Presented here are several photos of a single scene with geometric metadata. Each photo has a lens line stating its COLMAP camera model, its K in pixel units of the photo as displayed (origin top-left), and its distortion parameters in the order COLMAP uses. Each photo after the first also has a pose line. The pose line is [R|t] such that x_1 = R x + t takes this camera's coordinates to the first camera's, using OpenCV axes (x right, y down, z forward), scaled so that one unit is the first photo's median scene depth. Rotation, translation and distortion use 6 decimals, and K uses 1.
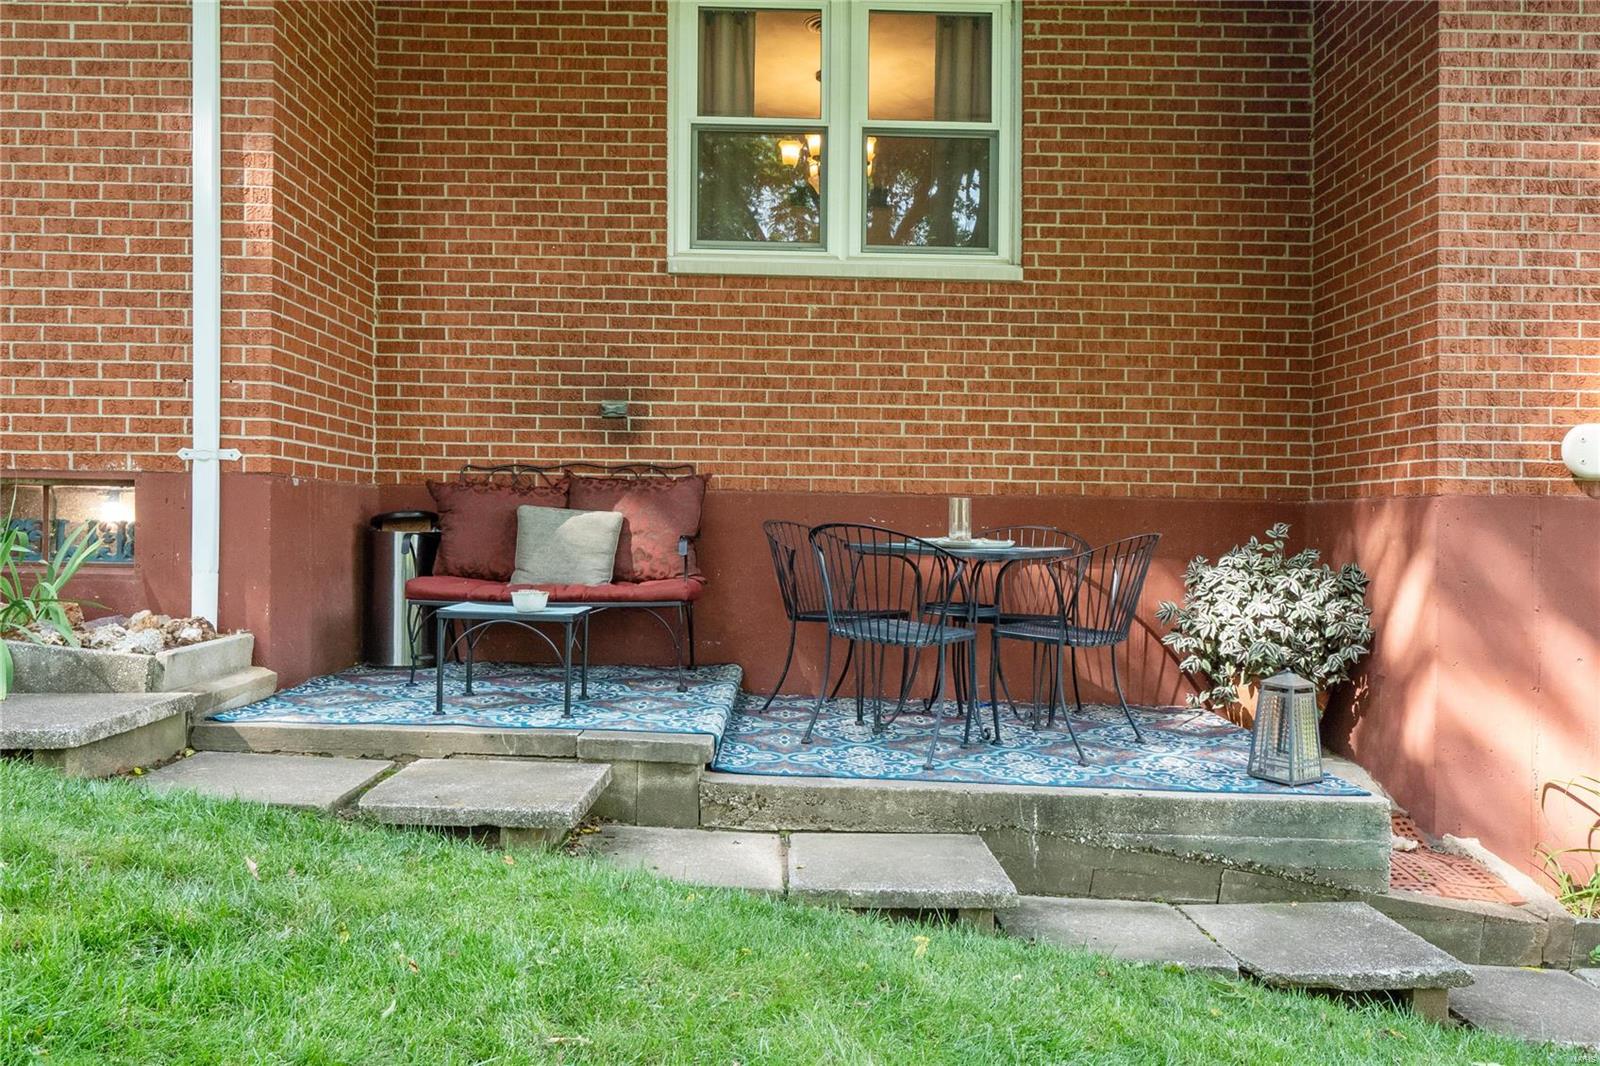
lens RADIAL K [[1189.6, 0, 792.5], [0, 1189.6, 534.3], [0, 0, 1]] dist [0.000128, -0.000264]
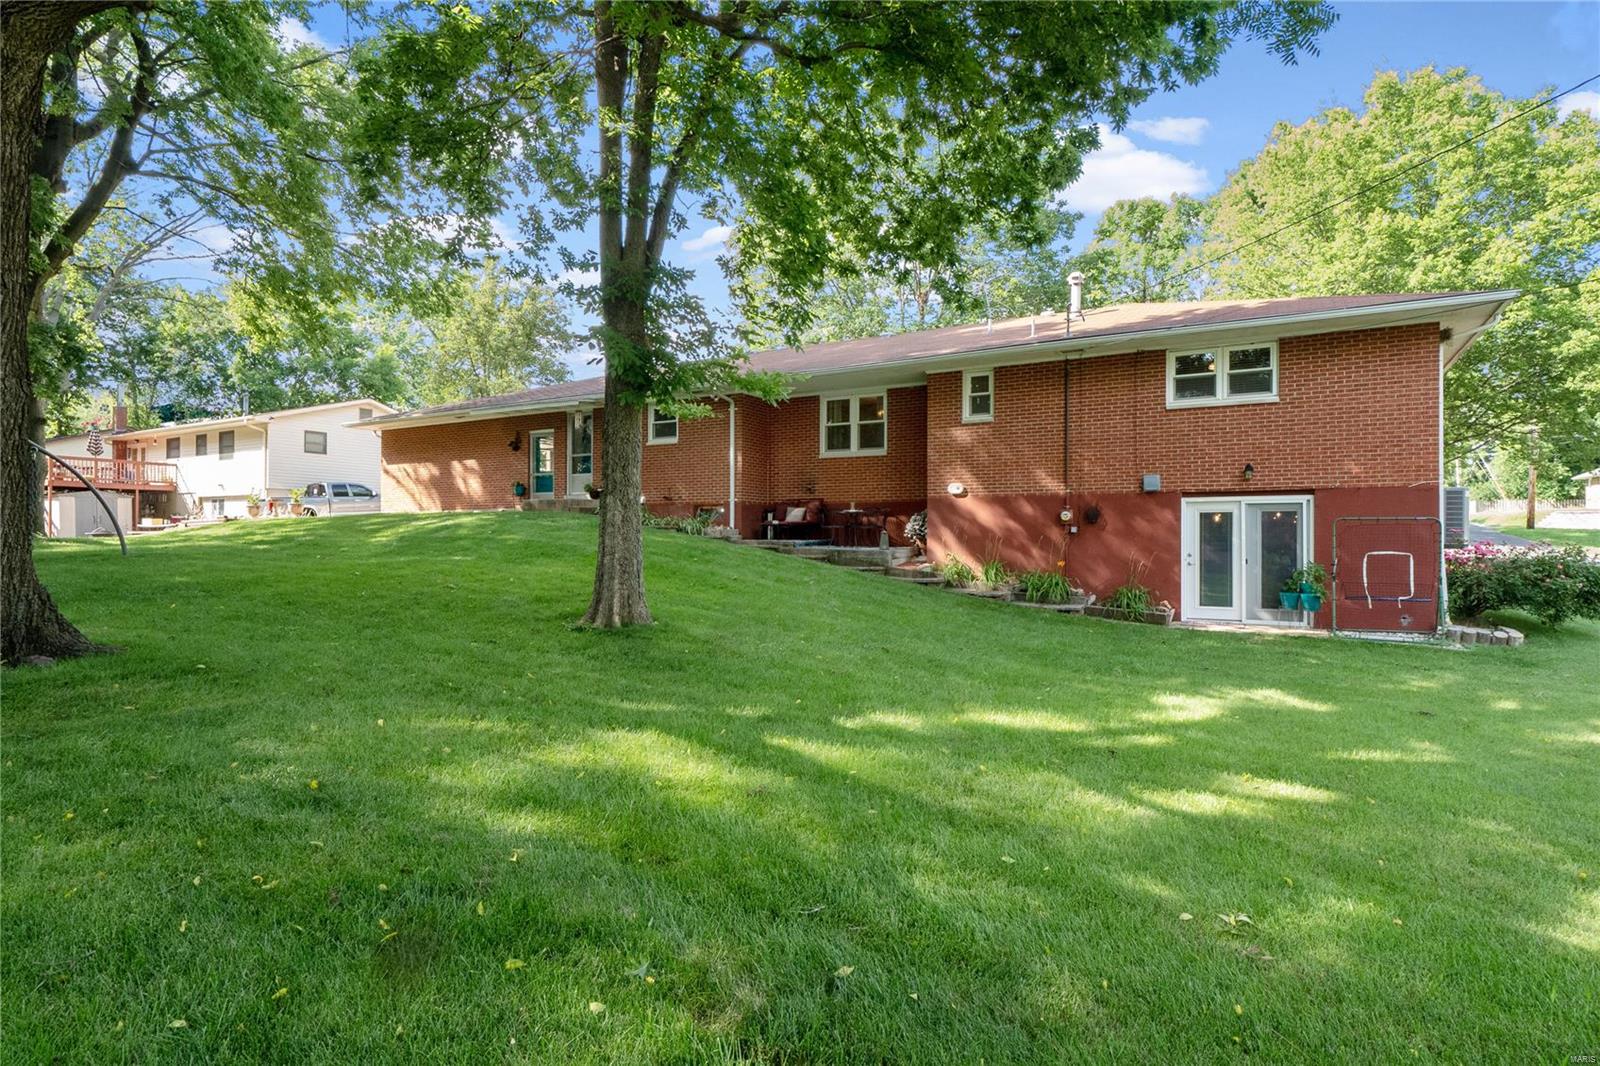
lens RADIAL K [[847.1, 0, 785.1], [0, 847.1, 538.2], [0, 0, 1]] dist [0.001649, 0.000642]
pose [[0.849435, -0.012186, -0.527552, 1.685513], [0.009368, 0.999924, -0.008014, 0.138430], [0.527610, 0.001865, 0.849485, -2.116756]]
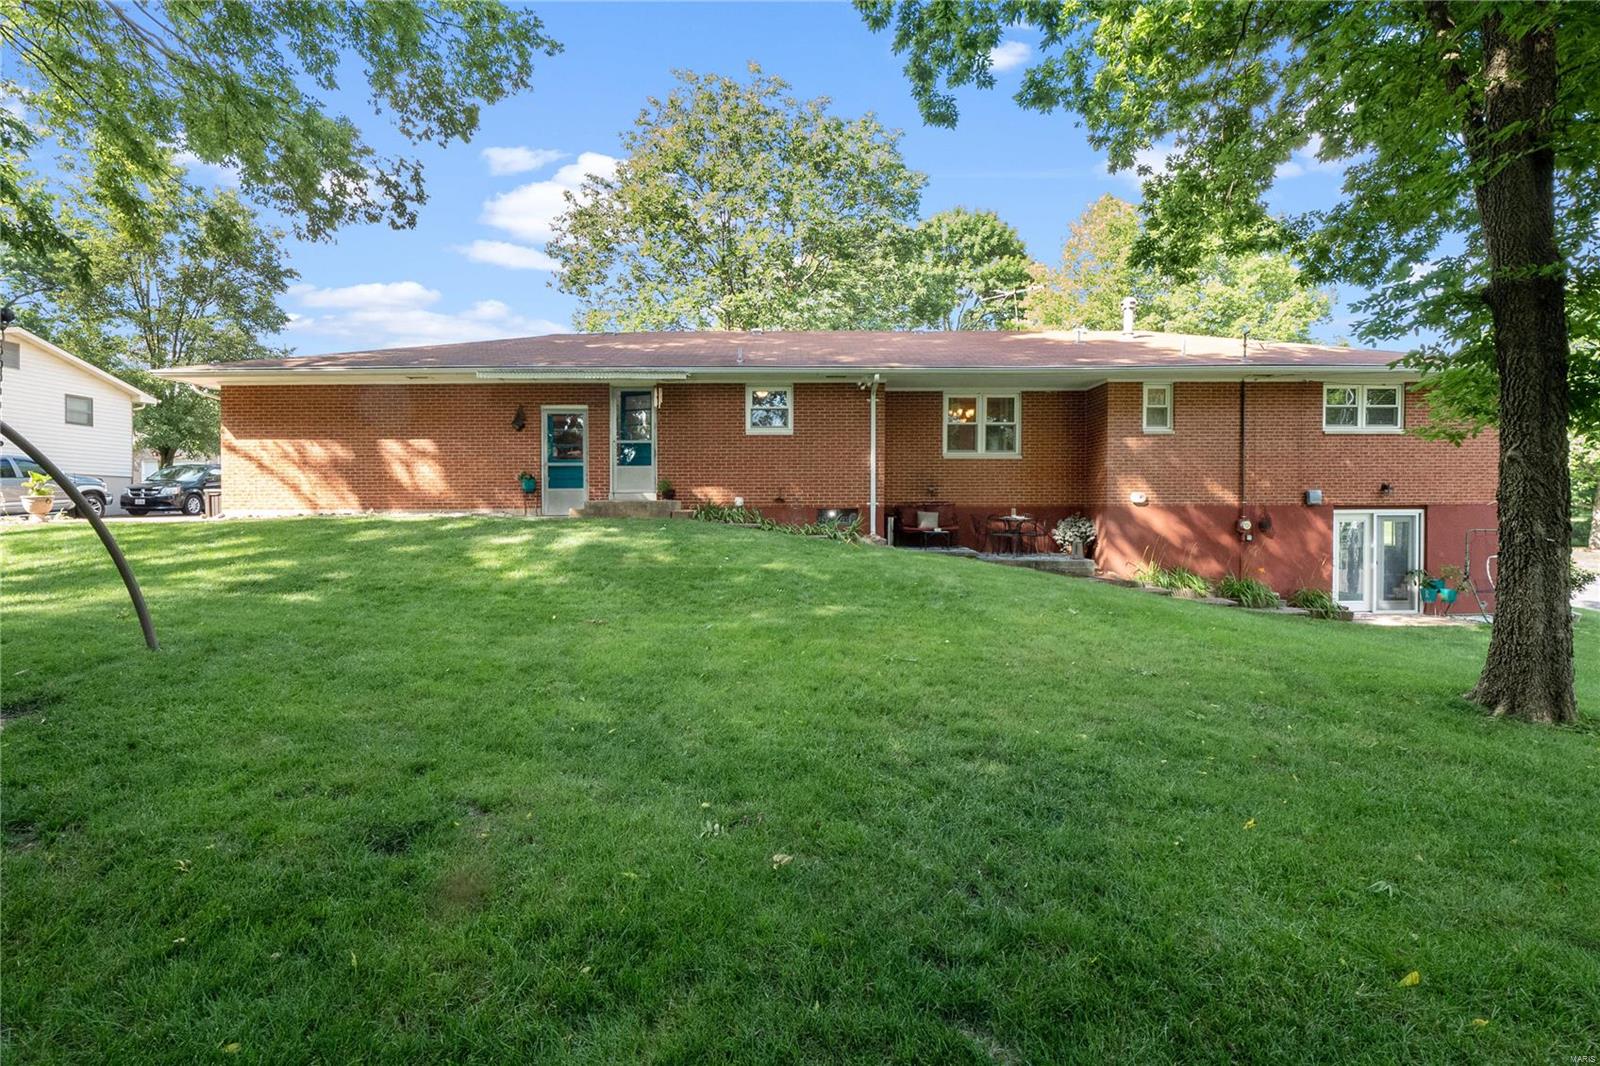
lens RADIAL K [[765.3, 0, 796.7], [0, 765.3, 530.5], [0, 0, 1]] dist [-0.014675, -0.000962]
pose [[0.999731, -0.017288, -0.015444, -0.656085], [0.017688, 0.999502, 0.026149, -0.035936], [0.014984, -0.026415, 0.999539, -2.023991]]
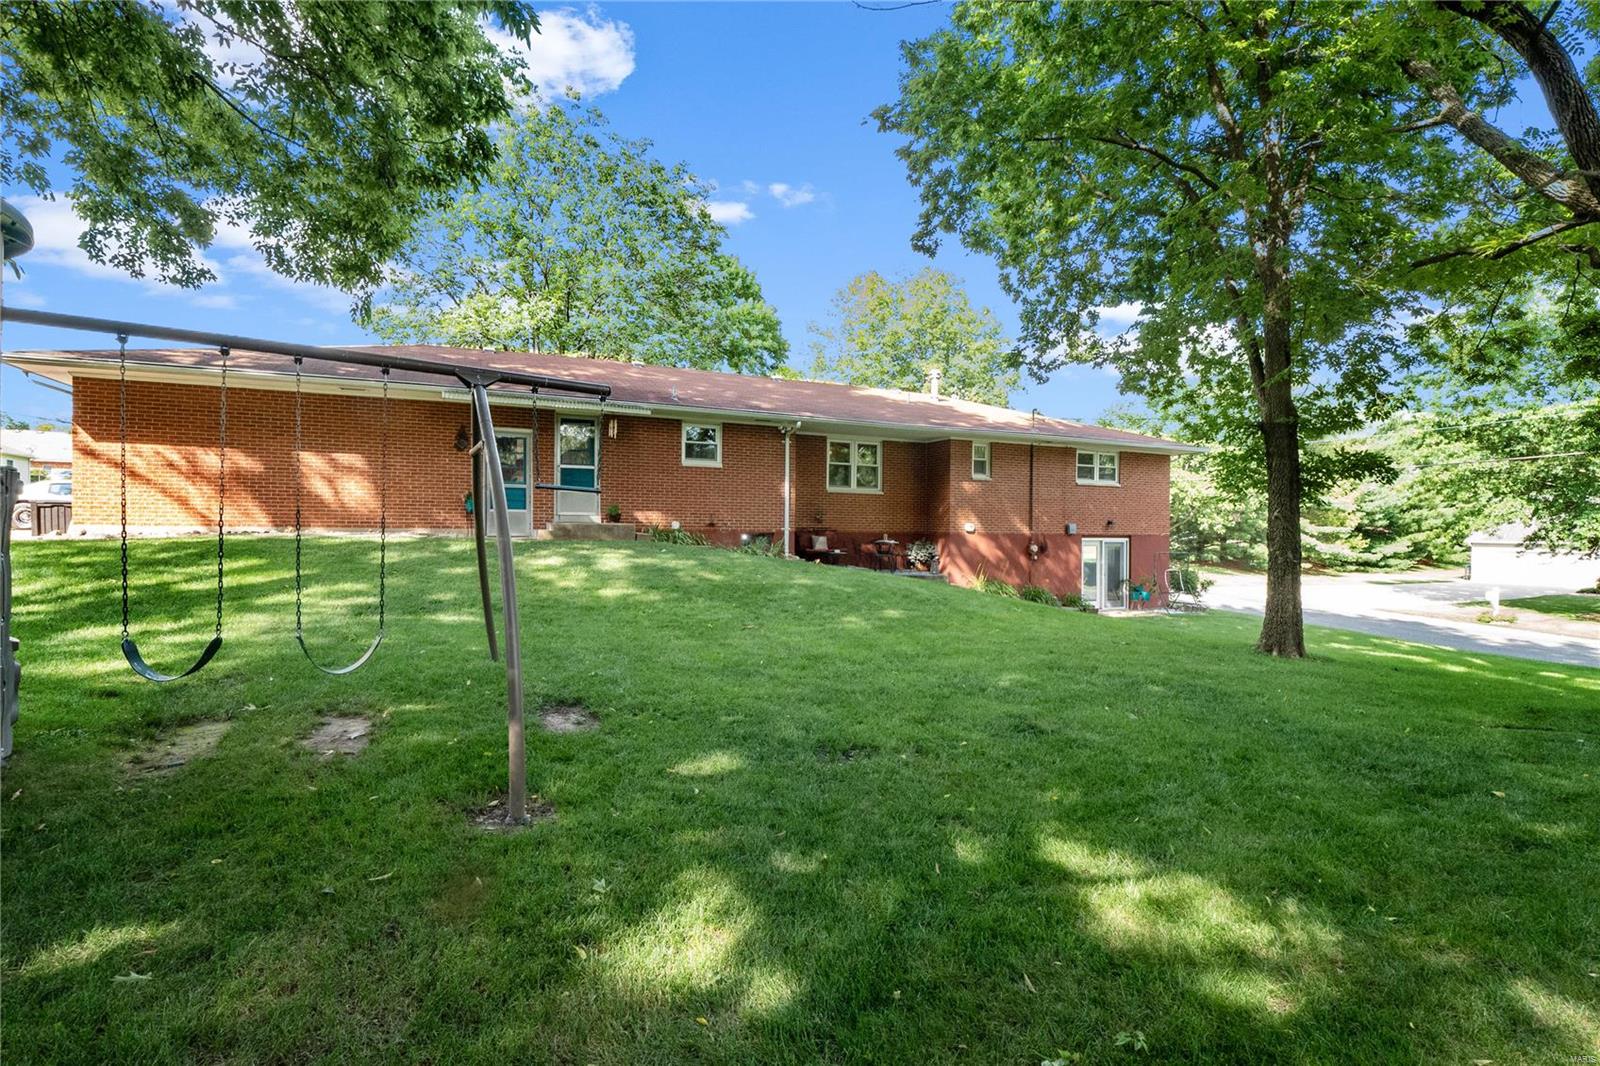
lens RADIAL K [[765.3, 0, 801.0], [0, 765.3, 540.0], [0, 0, 1]] dist [-0.014675, -0.000962]
pose [[0.915622, -0.008676, 0.401946, -1.721945], [0.000202, 0.999777, 0.021120, -0.079232], [-0.402040, -0.019257, 0.915420, -2.293232]]
